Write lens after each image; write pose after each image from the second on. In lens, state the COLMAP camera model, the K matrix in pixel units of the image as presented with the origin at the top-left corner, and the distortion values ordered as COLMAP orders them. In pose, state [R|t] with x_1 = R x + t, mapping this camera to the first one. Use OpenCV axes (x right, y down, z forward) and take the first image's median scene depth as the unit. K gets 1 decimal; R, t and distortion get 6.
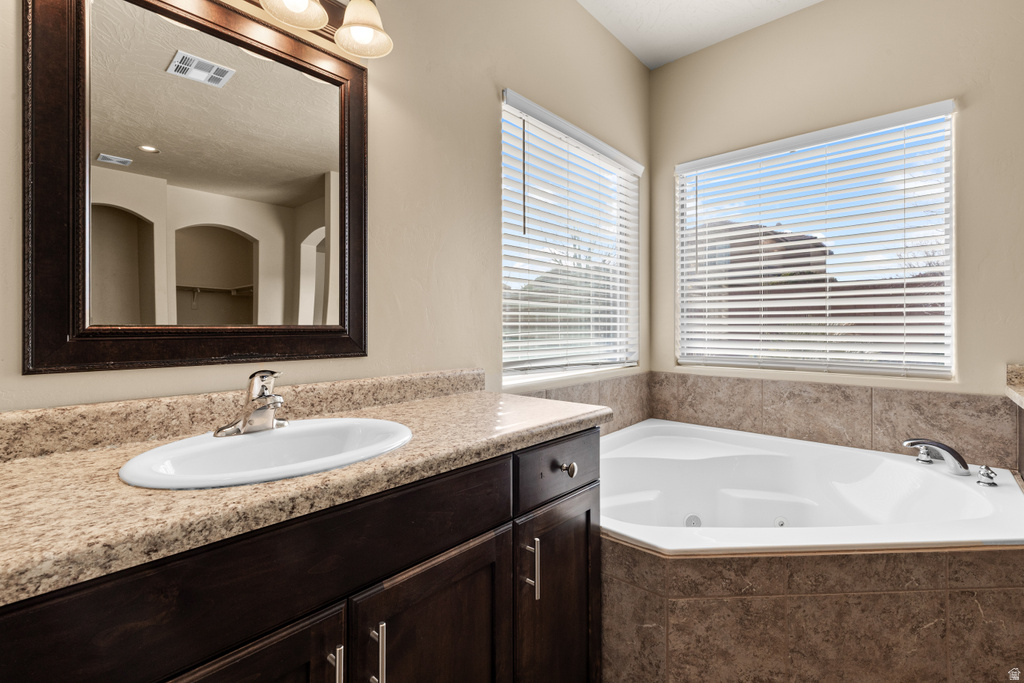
lens RADIAL K [[450.1, 0, 505.1], [0, 450.1, 332.5], [0, 0, 1]] dist [-0.002563, -0.000041]
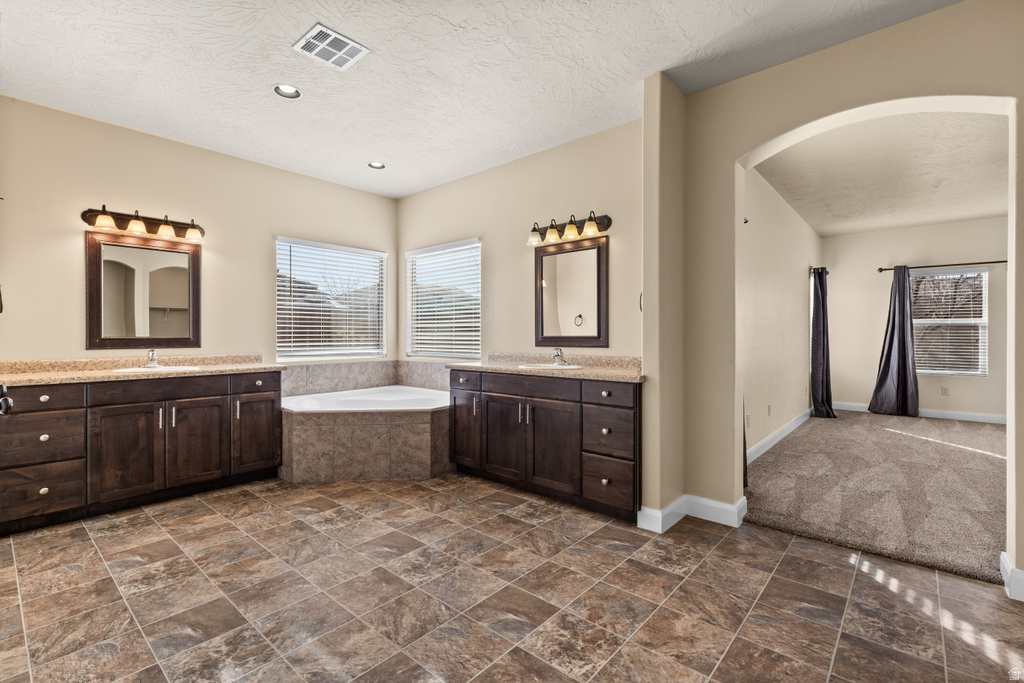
lens RADIAL K [[450.1, 0, 510.6], [0, 450.1, 342.4], [0, 0, 1]] dist [-0.002563, -0.000041]
pose [[0.999790, -0.000865, 0.020488, 1.696893], [0.000779, 0.999991, 0.004222, 0.011295], [-0.020491, -0.004205, 0.999781, -1.991075]]
